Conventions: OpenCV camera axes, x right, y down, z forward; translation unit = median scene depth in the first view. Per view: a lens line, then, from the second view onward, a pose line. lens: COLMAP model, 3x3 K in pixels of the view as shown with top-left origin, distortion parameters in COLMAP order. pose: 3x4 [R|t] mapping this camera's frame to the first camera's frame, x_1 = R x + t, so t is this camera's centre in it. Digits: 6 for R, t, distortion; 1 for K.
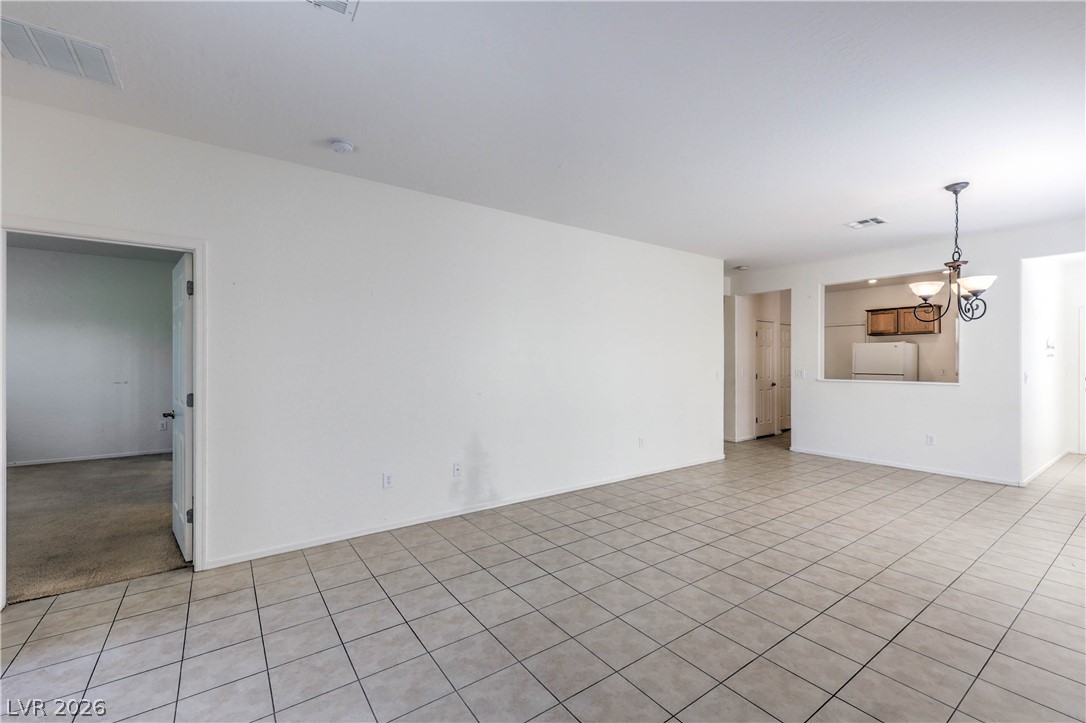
lens RADIAL K [[448.3, 0, 549.2], [0, 448.3, 362.5], [0, 0, 1]] dist [0.001018, 0.000595]
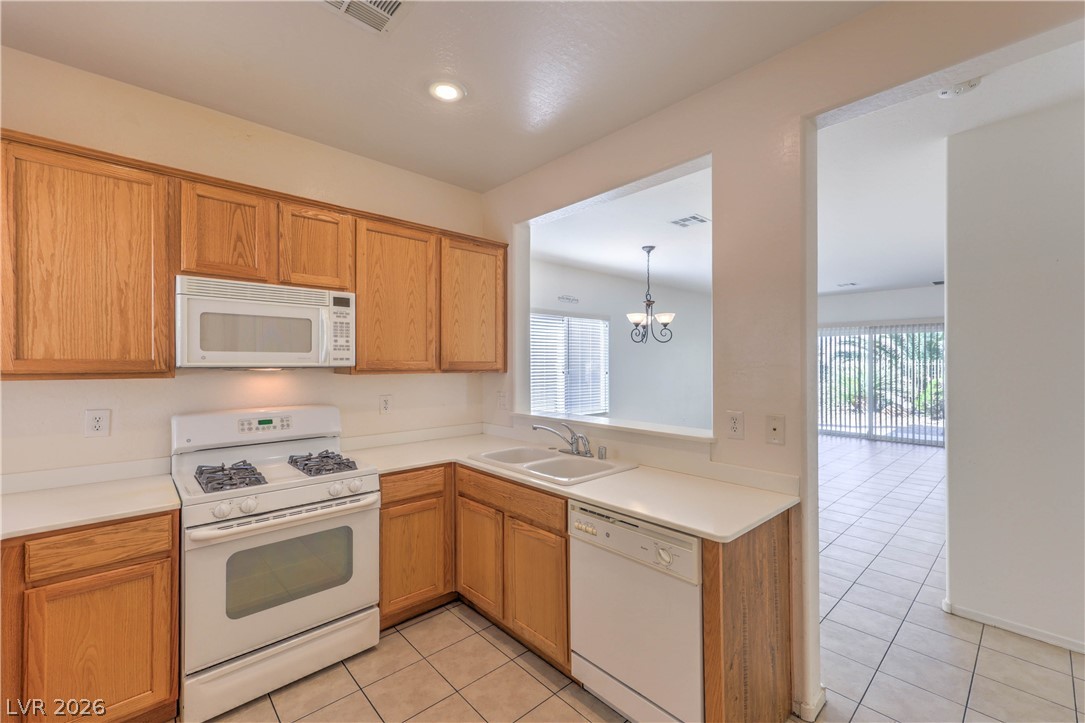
lens RADIAL K [[447.9, 0, 548.7], [0, 447.9, 362.5], [0, 0, 1]] dist [0.001018, 0.000595]
pose [[-0.991927, 0.003032, -0.126776, 1.049317], [0.003040, 0.999995, 0.000132, -0.023842], [0.126776, -0.000254, -0.991931, 1.769231]]
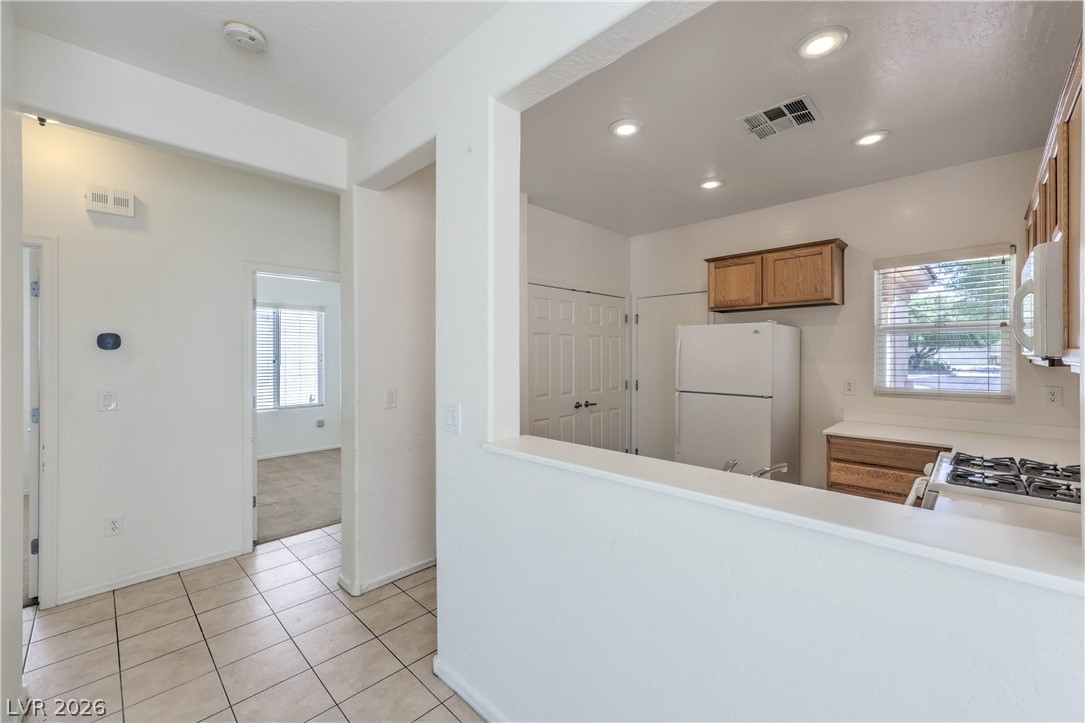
lens RADIAL K [[441.1, 0, 551.1], [0, 441.1, 357.3], [0, 0, 1]] dist [0.009756, -0.000031]
pose [[0.982484, -0.000559, 0.186344, 0.785461], [-0.000339, 0.999988, 0.004785, -0.021487], [-0.186345, -0.004764, 0.982473, 0.972270]]
